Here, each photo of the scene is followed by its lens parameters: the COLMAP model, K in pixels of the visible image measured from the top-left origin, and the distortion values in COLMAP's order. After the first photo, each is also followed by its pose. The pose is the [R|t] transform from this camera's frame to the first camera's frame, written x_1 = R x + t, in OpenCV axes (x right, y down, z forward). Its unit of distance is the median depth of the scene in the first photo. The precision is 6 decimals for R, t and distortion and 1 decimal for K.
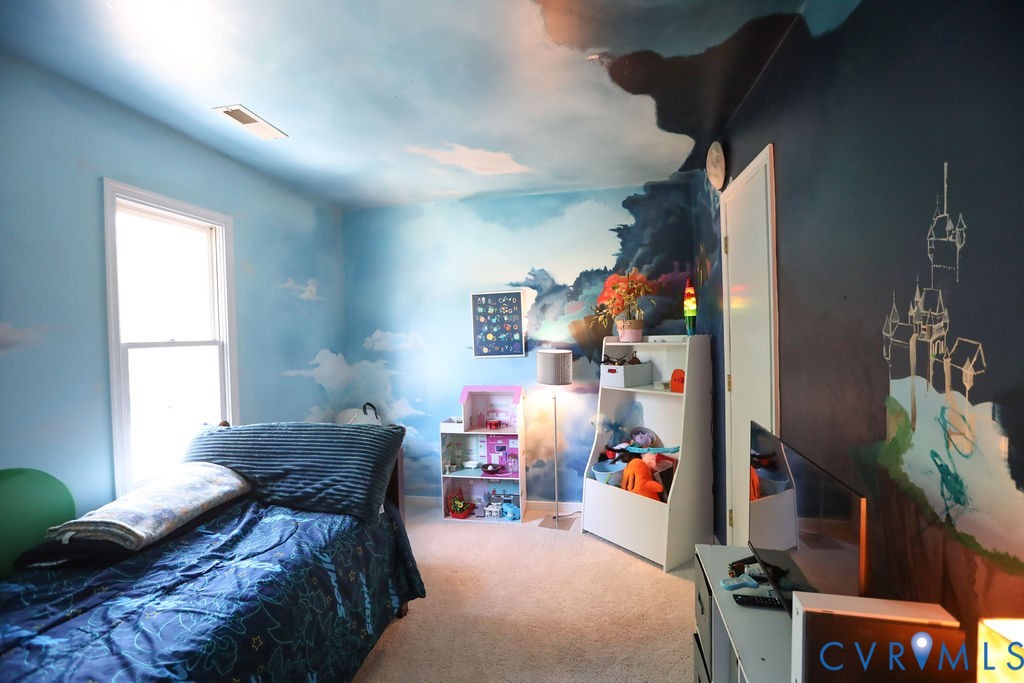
lens RADIAL K [[463.8, 0, 514.1], [0, 463.8, 339.3], [0, 0, 1]] dist [-0.054074, 0.020724]
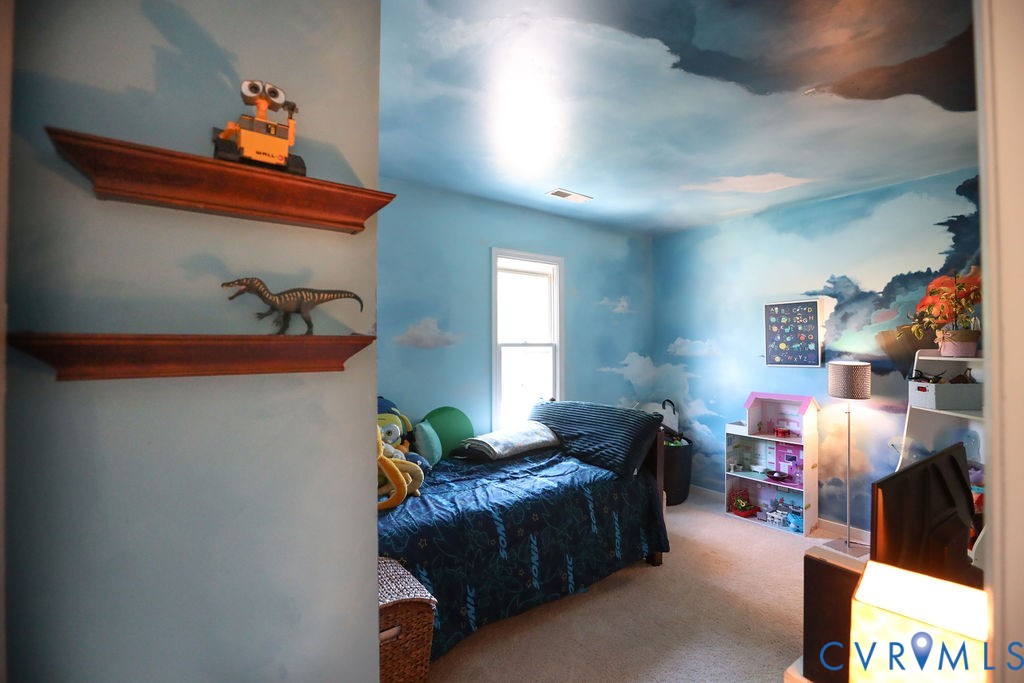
lens RADIAL K [[463.8, 0, 514.1], [0, 463.8, 339.3], [0, 0, 1]] dist [-0.054074, 0.020724]
pose [[0.732213, 0.017850, -0.680842, 0.205823], [-0.026076, 0.999658, -0.001834, -0.003214], [0.680577, 0.019097, 0.732428, -0.134178]]
